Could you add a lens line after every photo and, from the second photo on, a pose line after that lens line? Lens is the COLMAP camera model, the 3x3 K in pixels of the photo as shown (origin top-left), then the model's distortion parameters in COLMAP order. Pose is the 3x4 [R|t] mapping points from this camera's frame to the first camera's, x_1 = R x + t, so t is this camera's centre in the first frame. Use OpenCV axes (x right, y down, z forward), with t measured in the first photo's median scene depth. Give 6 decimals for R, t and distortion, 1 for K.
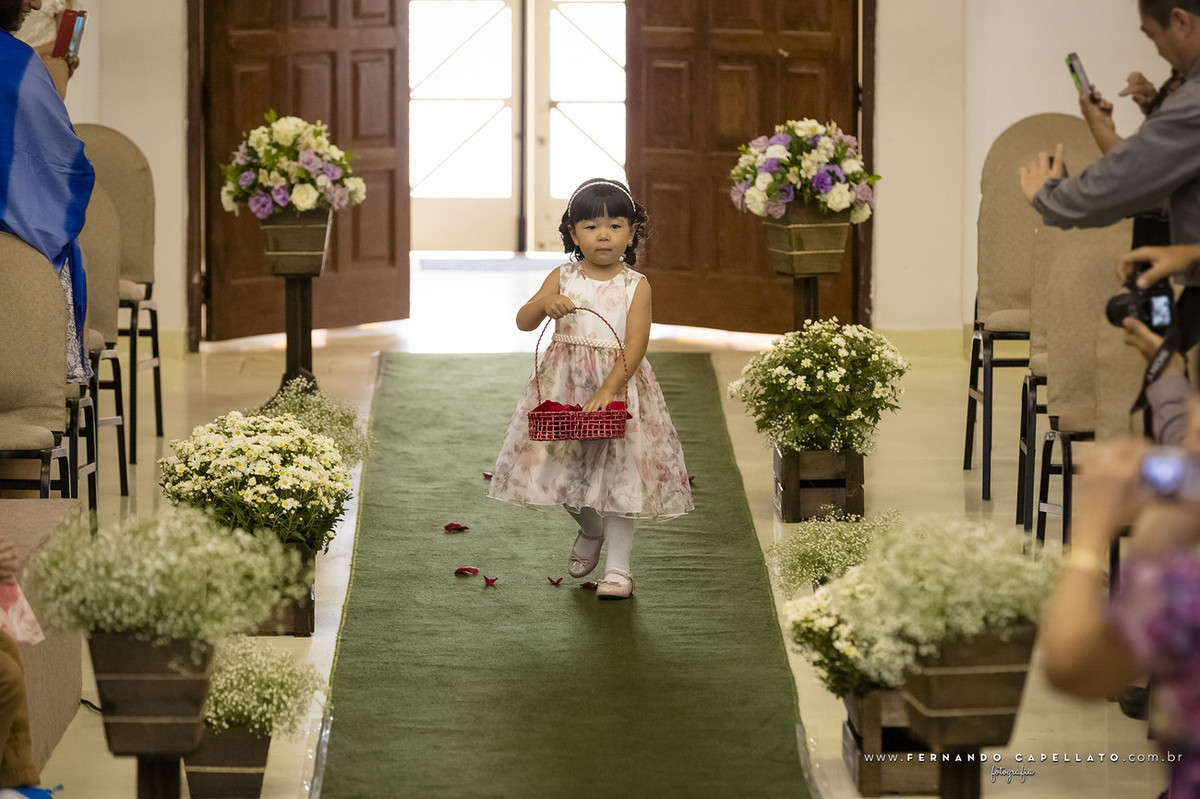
lens RADIAL K [[6364.7, 0, 600.0], [0, 6364.7, 399.5], [0, 0, 1]] dist [0.053102, -0.094221]
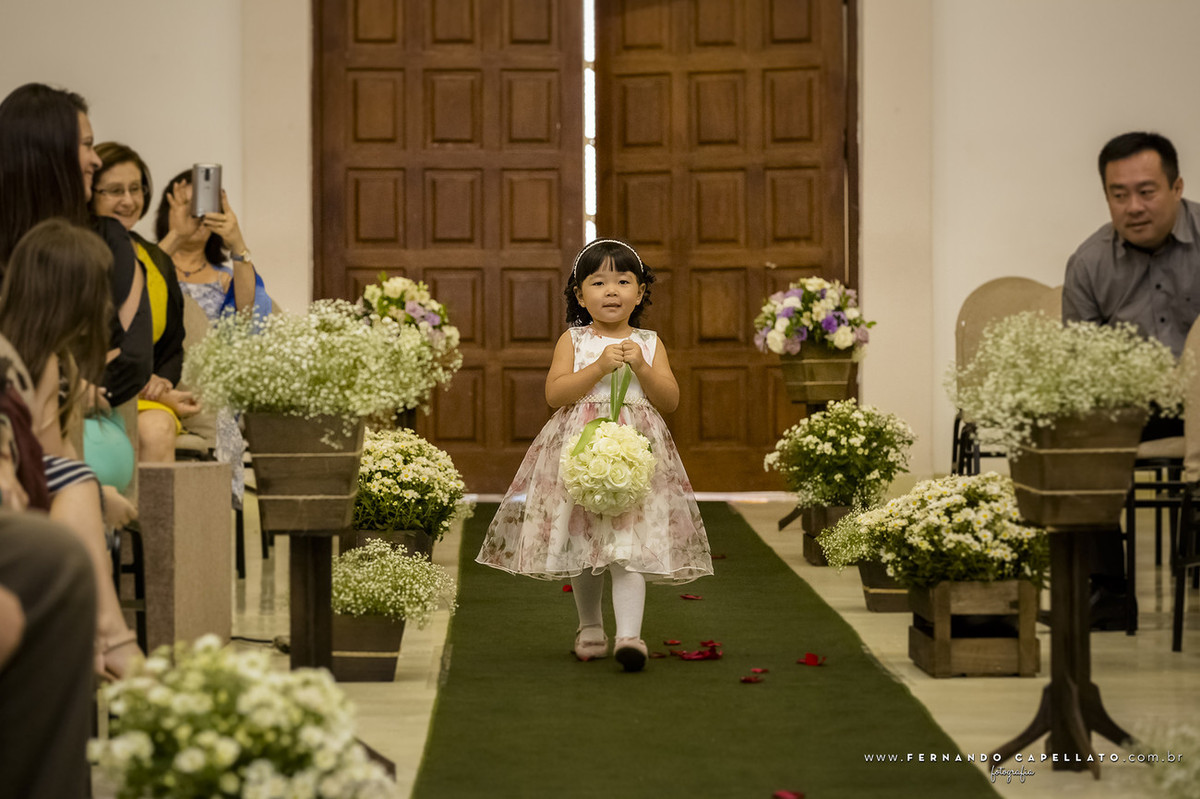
lens RADIAL K [[4110.4, 0, 600.0], [0, 4110.4, 399.5], [0, 0, 1]] dist [0.043466, 0.374316]
pose [[0.999903, -0.007185, 0.011966, -0.020713], [0.008554, 0.992903, -0.118623, 0.080019], [-0.011029, 0.118713, 0.992867, 0.226932]]
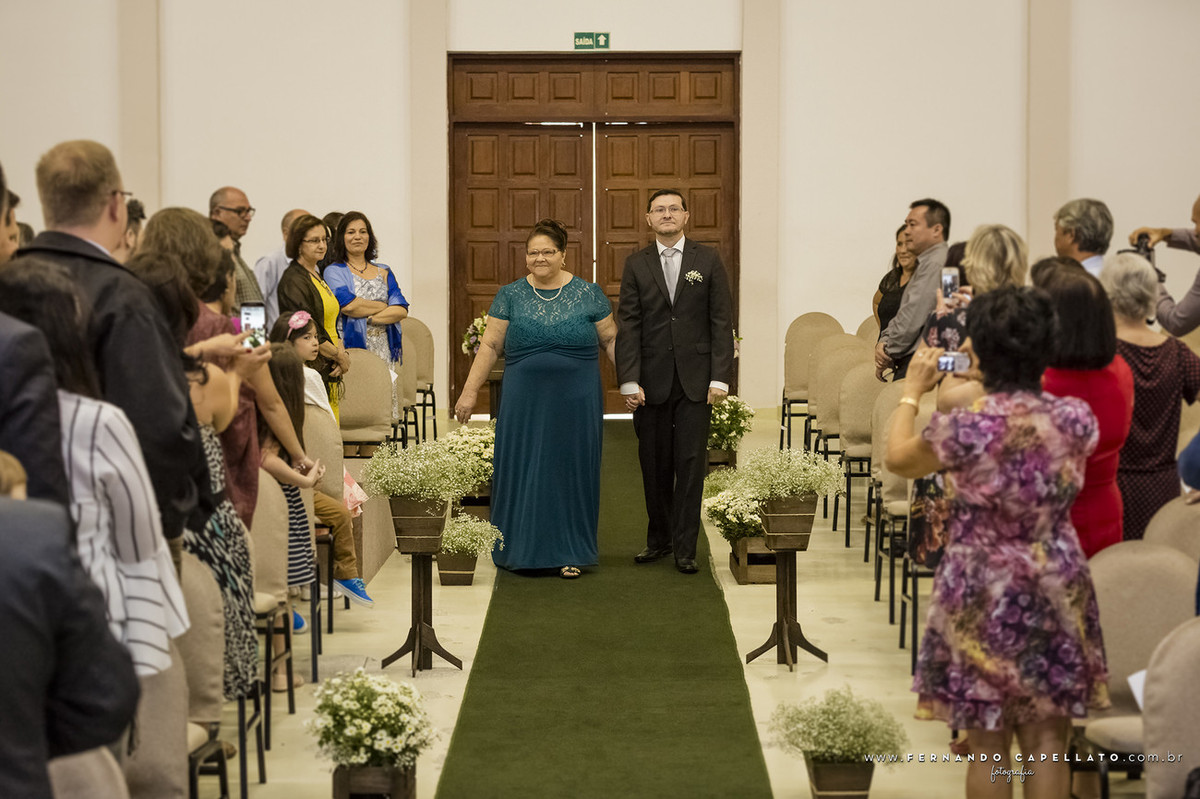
lens RADIAL K [[2441.7, 0, 600.0], [0, 2441.7, 399.5], [0, 0, 1]] dist [0.178194, -0.021744]
pose [[0.999945, -0.001238, -0.010428, 0.000911], [0.000819, 0.999197, -0.040055, 0.025552], [0.010469, 0.040044, 0.999143, 0.106987]]
